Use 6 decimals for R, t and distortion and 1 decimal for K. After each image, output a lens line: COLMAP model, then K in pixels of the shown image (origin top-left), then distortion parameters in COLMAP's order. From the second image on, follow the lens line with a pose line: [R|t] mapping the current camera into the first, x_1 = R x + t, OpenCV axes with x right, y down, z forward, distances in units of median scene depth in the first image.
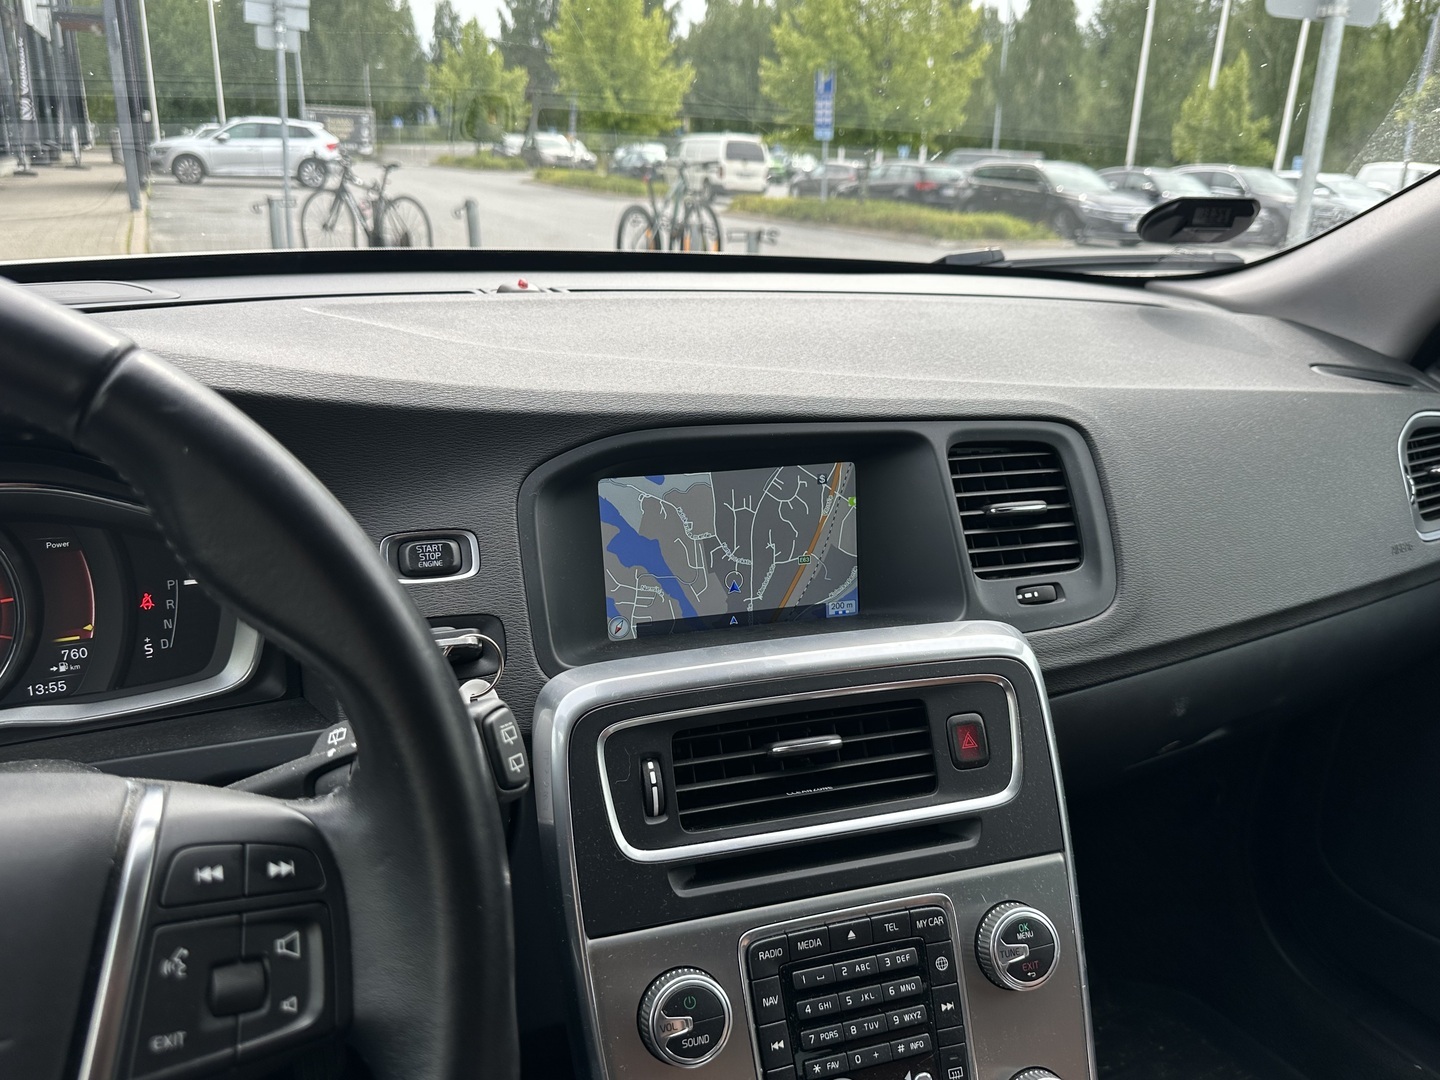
lens RADIAL K [[1164.1, 0, 715.1], [0, 1164.1, 519.9], [0, 0, 1]] dist [0.106426, -0.206942]
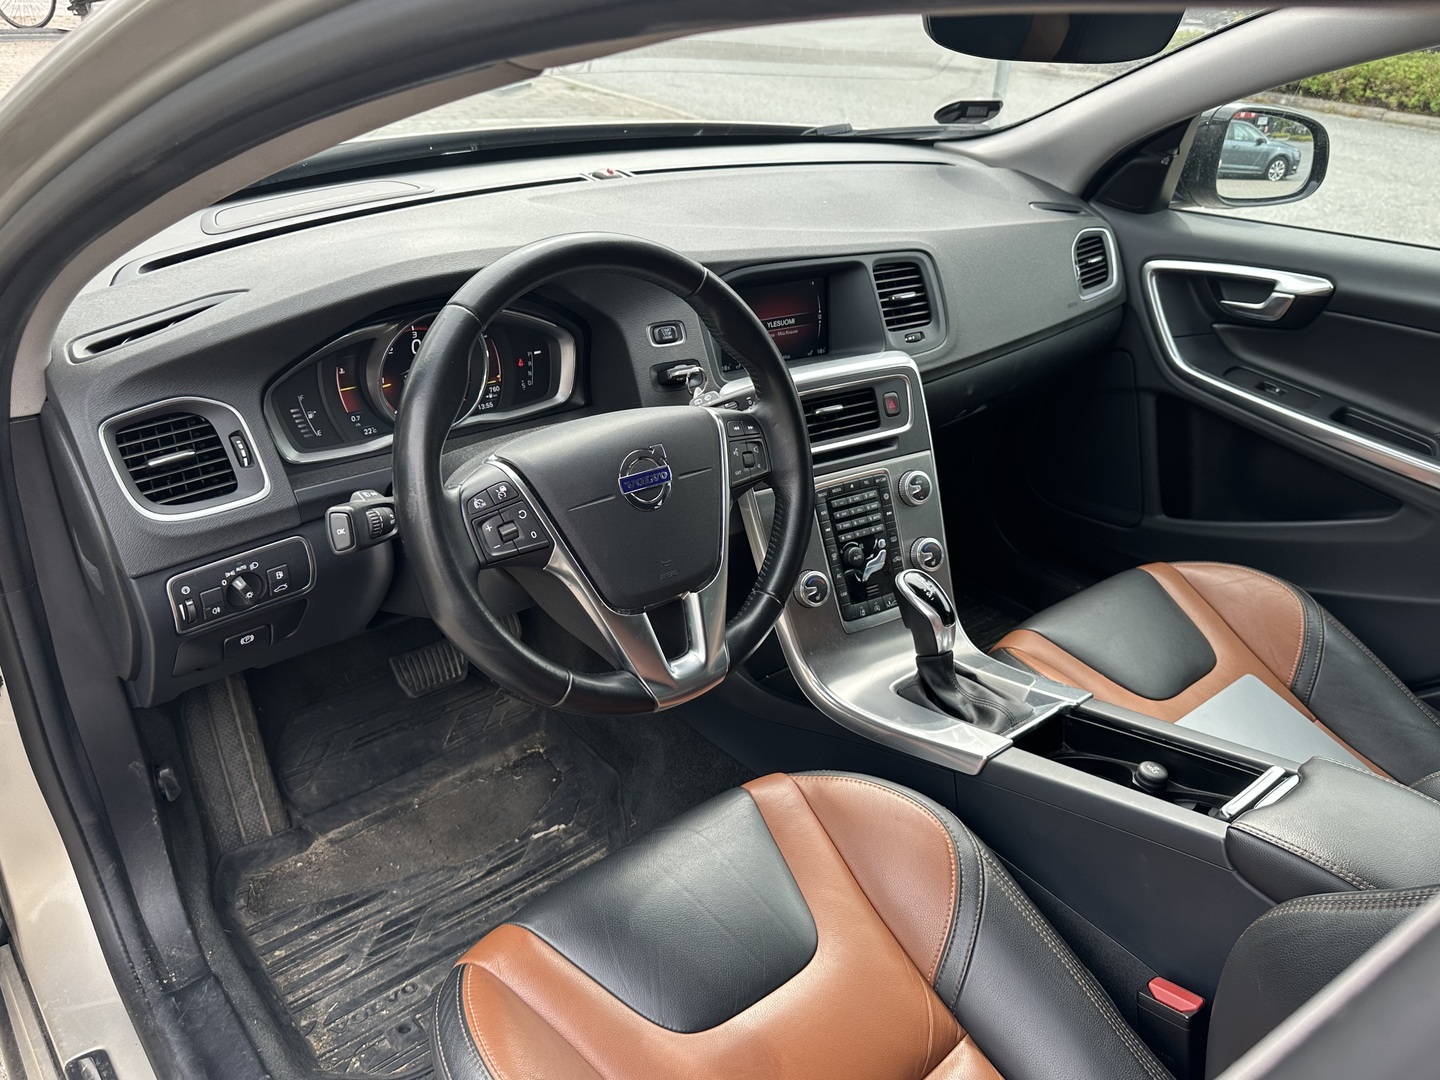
lens RADIAL K [[1152.5, 0, 720.0], [0, 1152.5, 540.0], [0, 0, 1]] dist [0.134868, -0.203754]
pose [[0.972237, -0.090966, 0.215594, -0.570930], [0.044540, 0.976441, 0.211136, -0.039518], [-0.229721, -0.195671, 0.953384, -1.029592]]
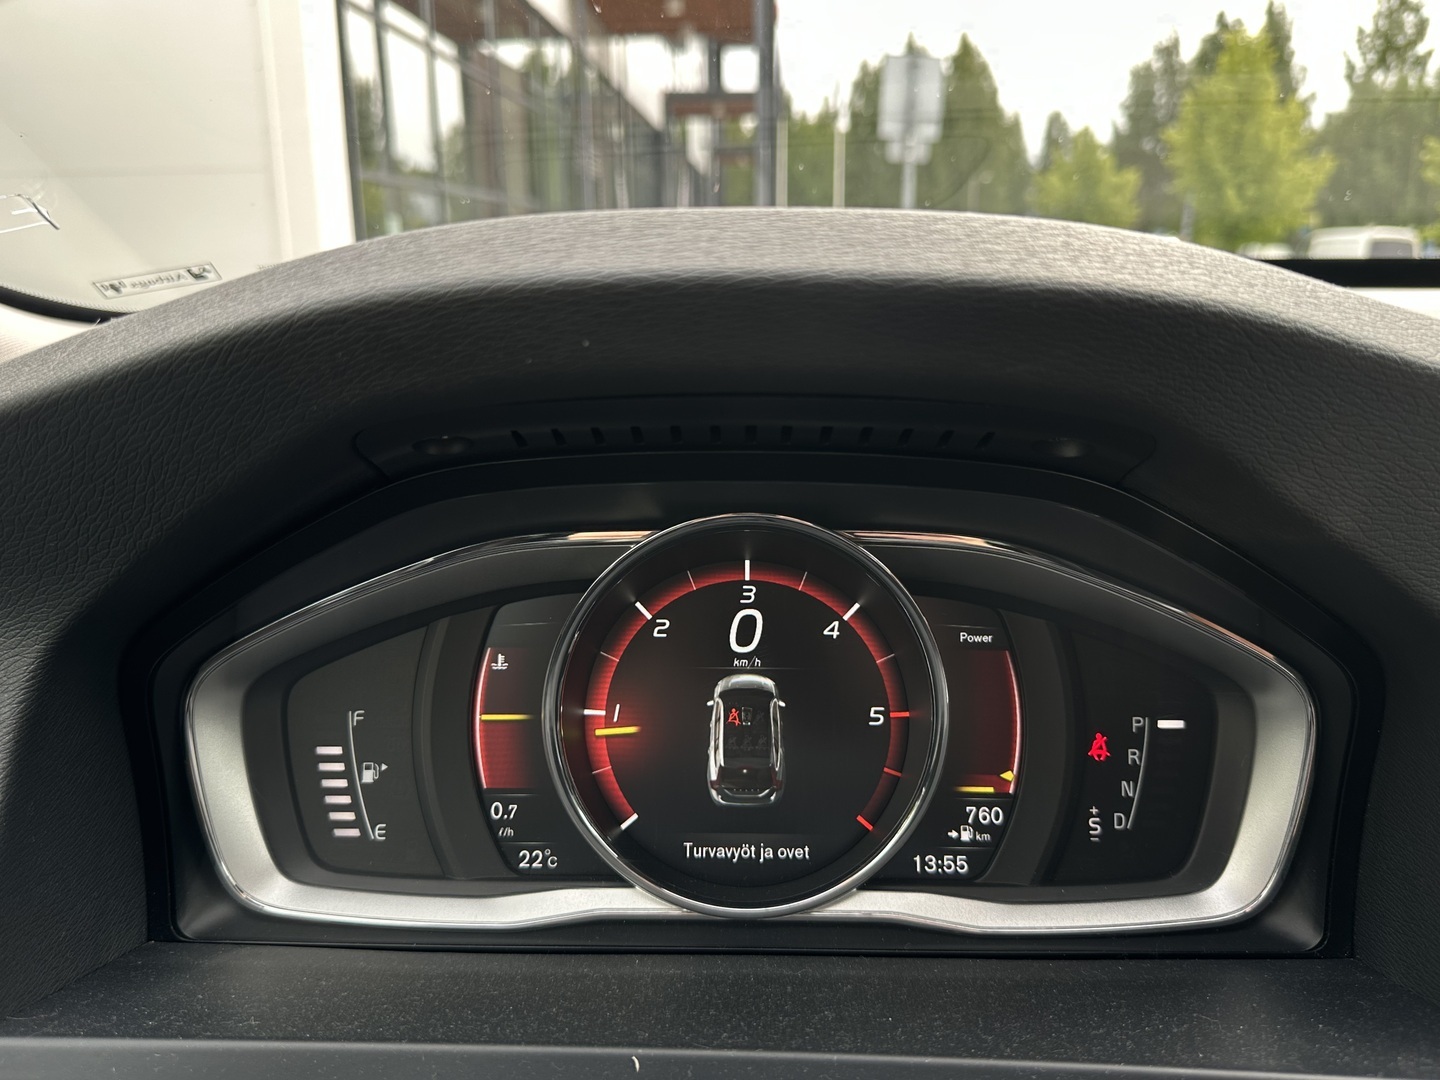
lens RADIAL K [[1164.1, 0, 715.1], [0, 1164.1, 519.9], [0, 0, 1]] dist [0.106426, -0.206942]
pose [[0.890540, 0.070337, -0.449434, -0.367528], [-0.109712, 0.992019, -0.062139, 0.011296], [0.441477, 0.104645, 0.891150, 0.332621]]
